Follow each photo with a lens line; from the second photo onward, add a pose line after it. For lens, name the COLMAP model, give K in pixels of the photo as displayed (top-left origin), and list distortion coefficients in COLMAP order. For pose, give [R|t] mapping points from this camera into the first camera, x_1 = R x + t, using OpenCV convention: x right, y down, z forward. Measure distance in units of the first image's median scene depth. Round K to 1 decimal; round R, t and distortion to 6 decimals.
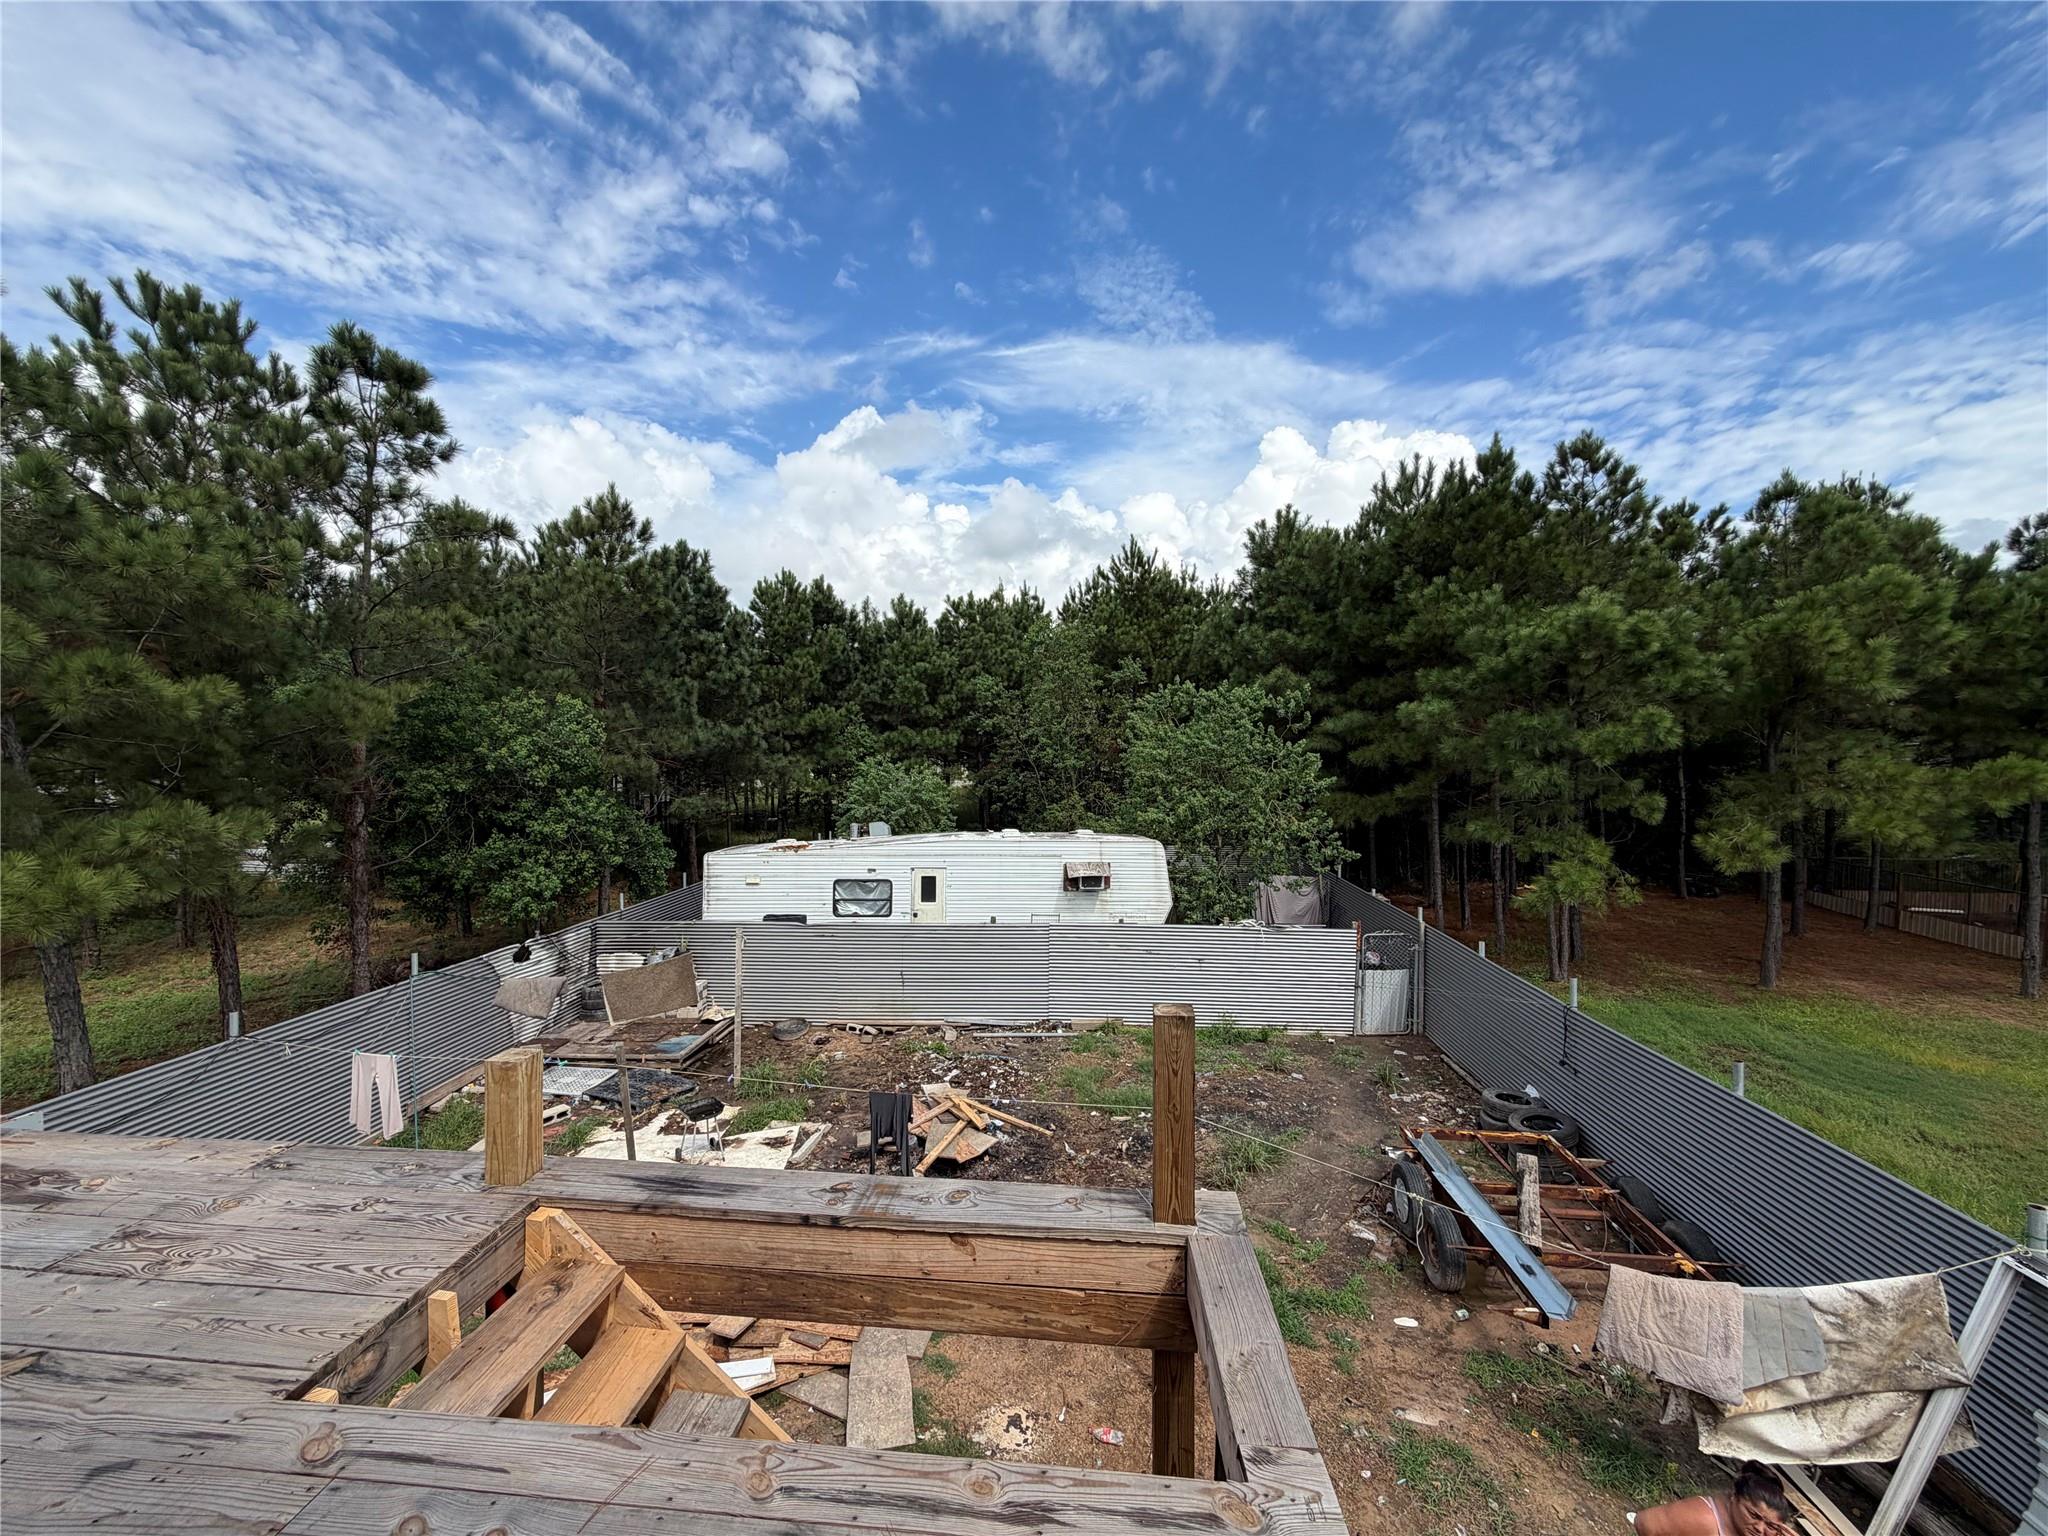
lens RADIAL K [[812.1, 0, 1017.7], [0, 812.1, 767.7], [0, 0, 1]] dist [-0.000349, 0.000191]
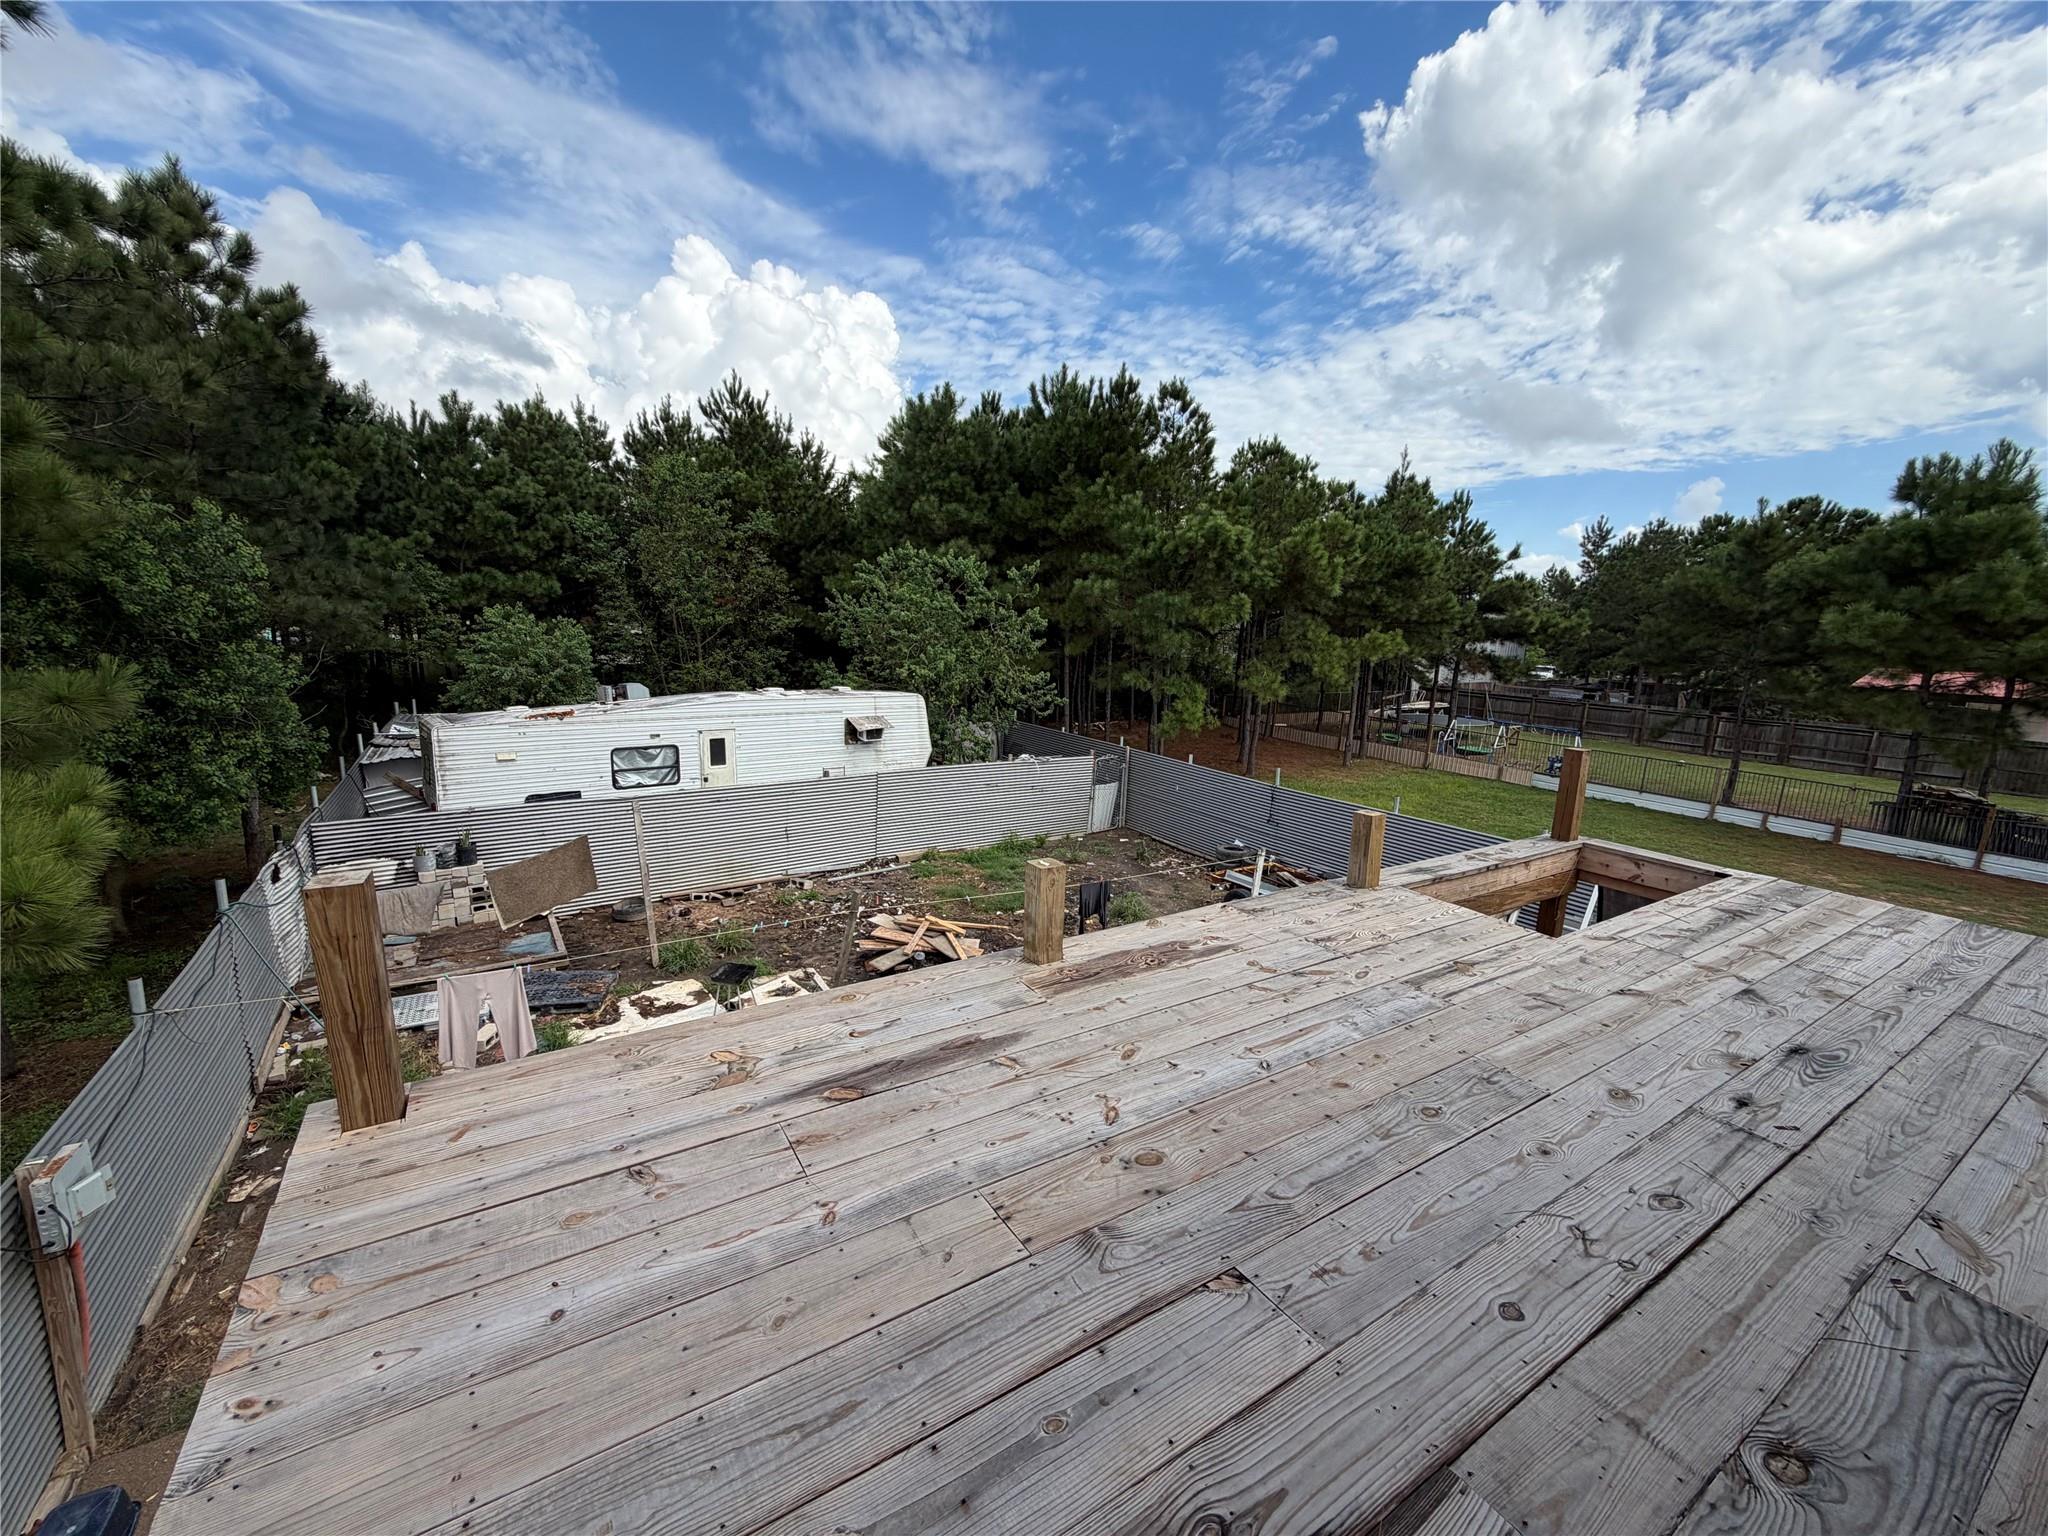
lens RADIAL K [[812.1, 0, 1017.7], [0, 812.1, 767.7], [0, 0, 1]] dist [-0.000349, 0.000191]
pose [[0.792358, -0.083627, 0.604297, -0.410500], [-0.020951, 0.986245, 0.163955, 0.003918], [-0.609696, -0.142572, 0.779708, 0.035919]]
